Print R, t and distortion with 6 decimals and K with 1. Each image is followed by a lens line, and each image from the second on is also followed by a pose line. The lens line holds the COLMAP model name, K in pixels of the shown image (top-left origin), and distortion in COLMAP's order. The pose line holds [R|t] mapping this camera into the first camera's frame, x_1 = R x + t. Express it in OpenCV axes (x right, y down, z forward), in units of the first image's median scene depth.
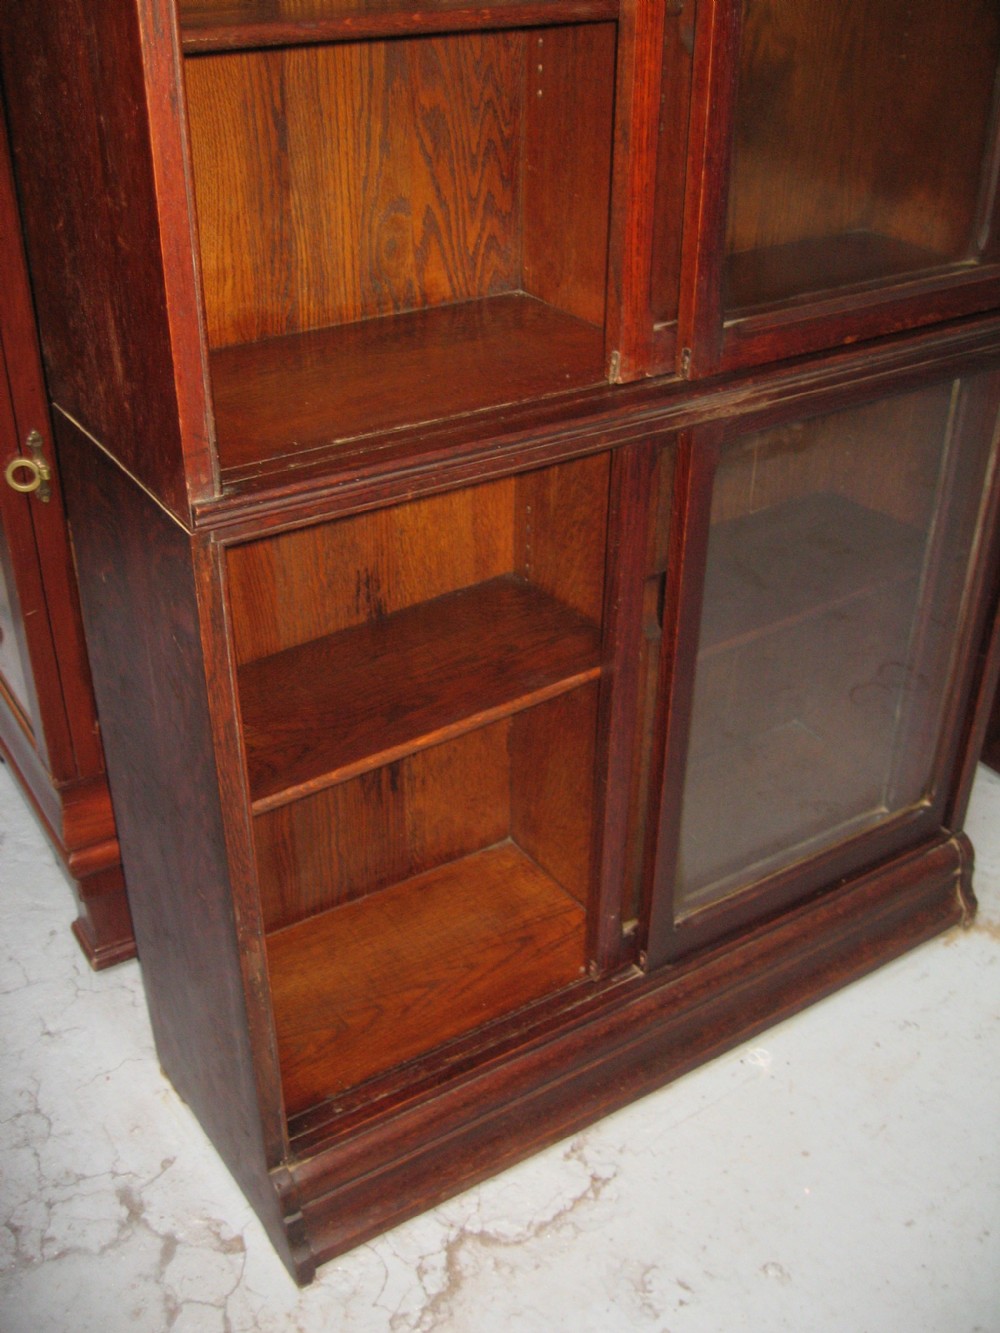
lens RADIAL K [[1454.5, 0, 492.4], [0, 1454.5, 663.1], [0, 0, 1]] dist [-0.140212, 0.114402]
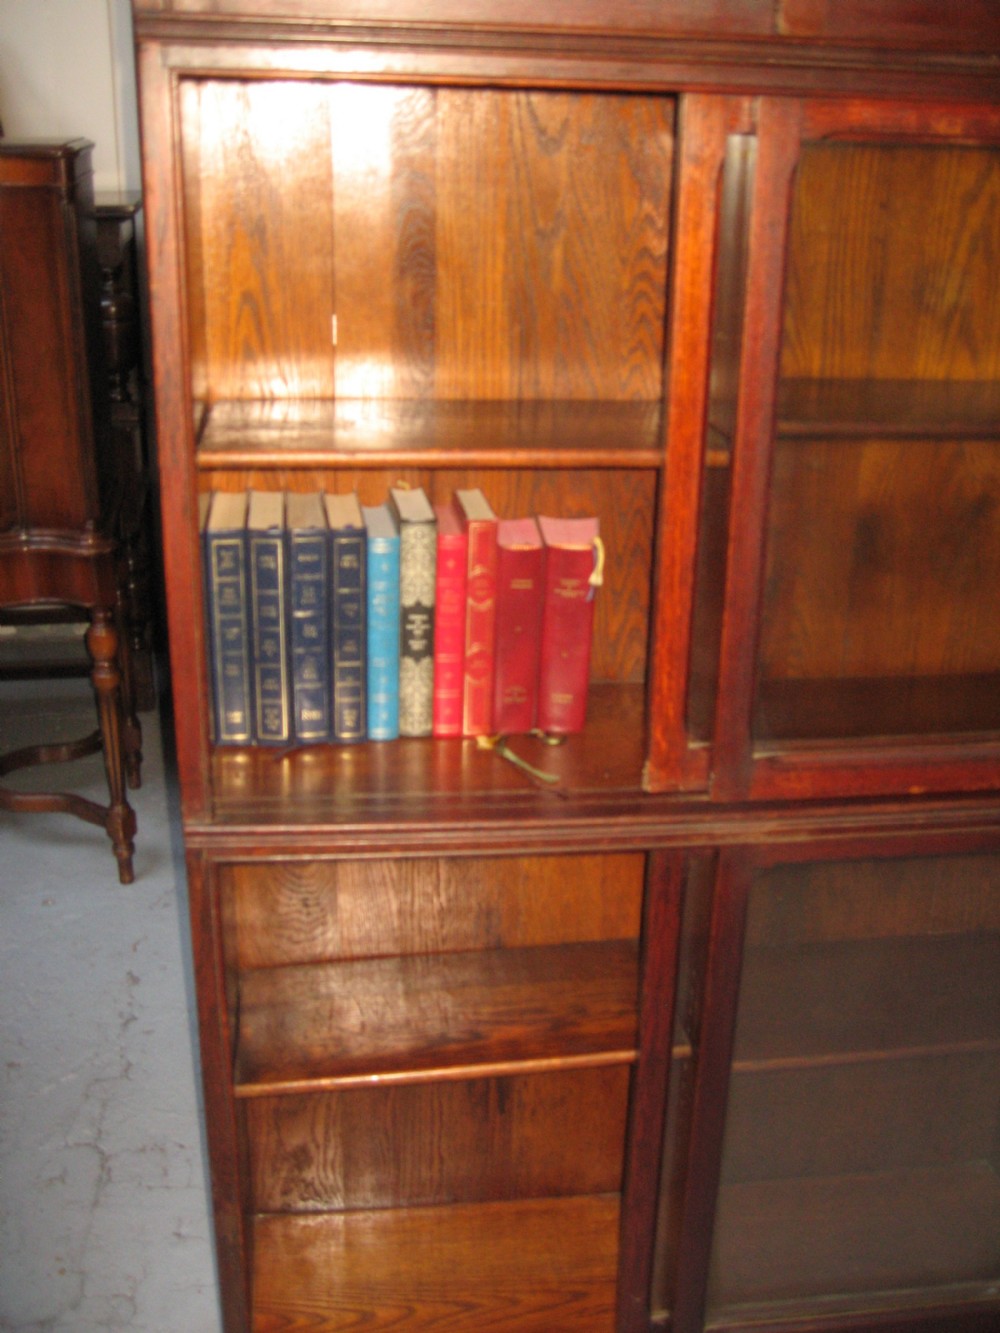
lens RADIAL K [[1454.5, 0, 492.4], [0, 1454.5, 663.1], [0, 0, 1]] dist [-0.140212, 0.114402]
pose [[0.897912, 0.169972, -0.406033, 0.329806], [-0.242867, 0.960627, -0.134949, -0.093279], [0.367109, 0.219784, 0.903840, -0.016476]]
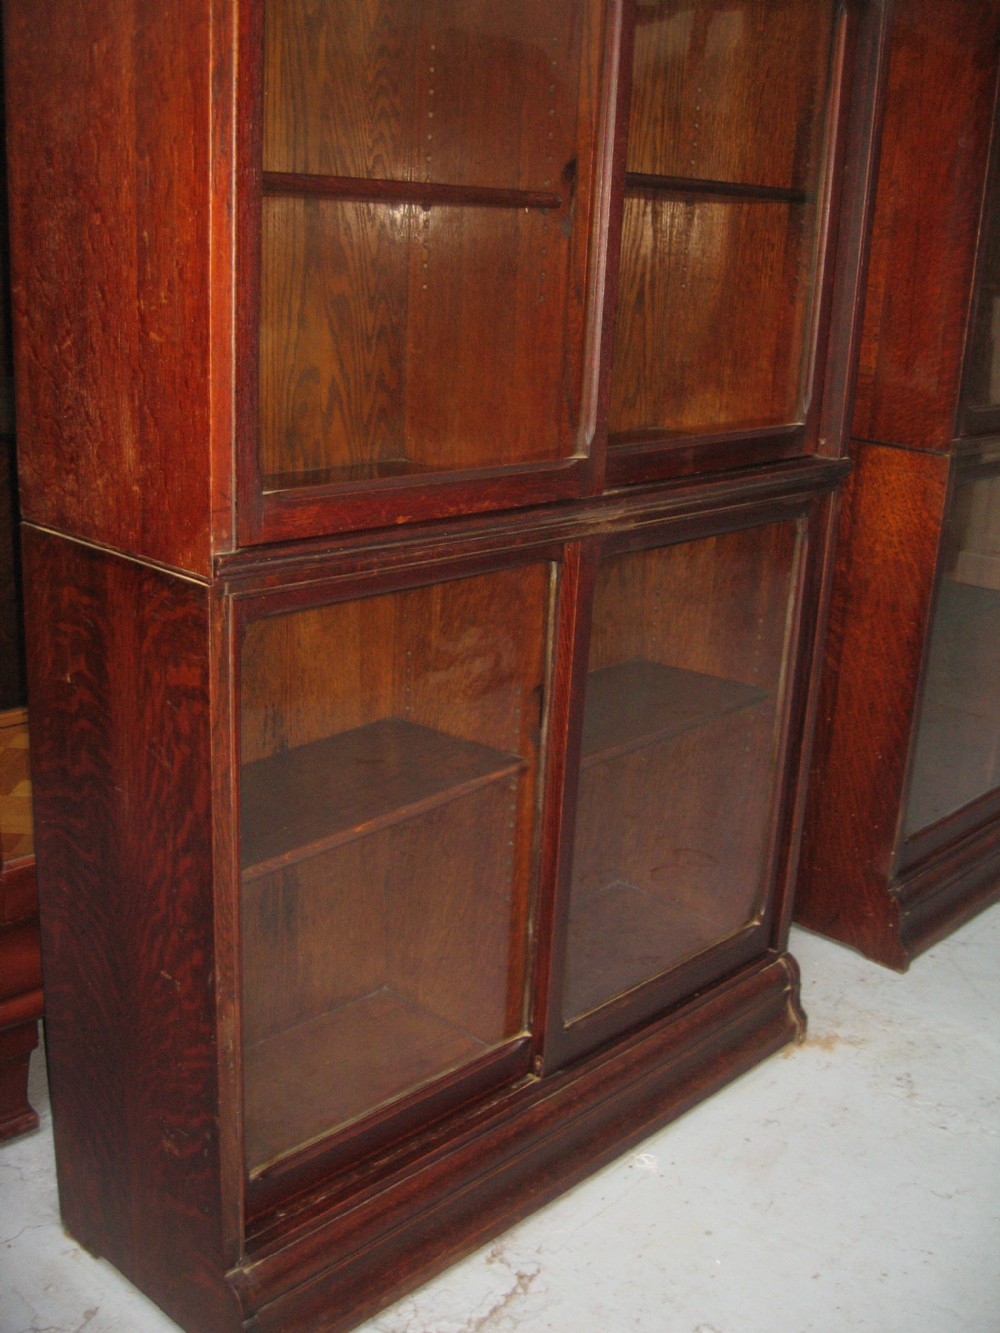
lens RADIAL K [[1454.5, 0, 492.4], [0, 1454.5, 663.1], [0, 0, 1]] dist [-0.140212, 0.114402]
pose [[0.973381, -0.027891, 0.227491, -0.174904], [0.082704, 0.968437, -0.235137, 0.177742], [-0.213752, 0.247693, 0.944965, -0.076691]]
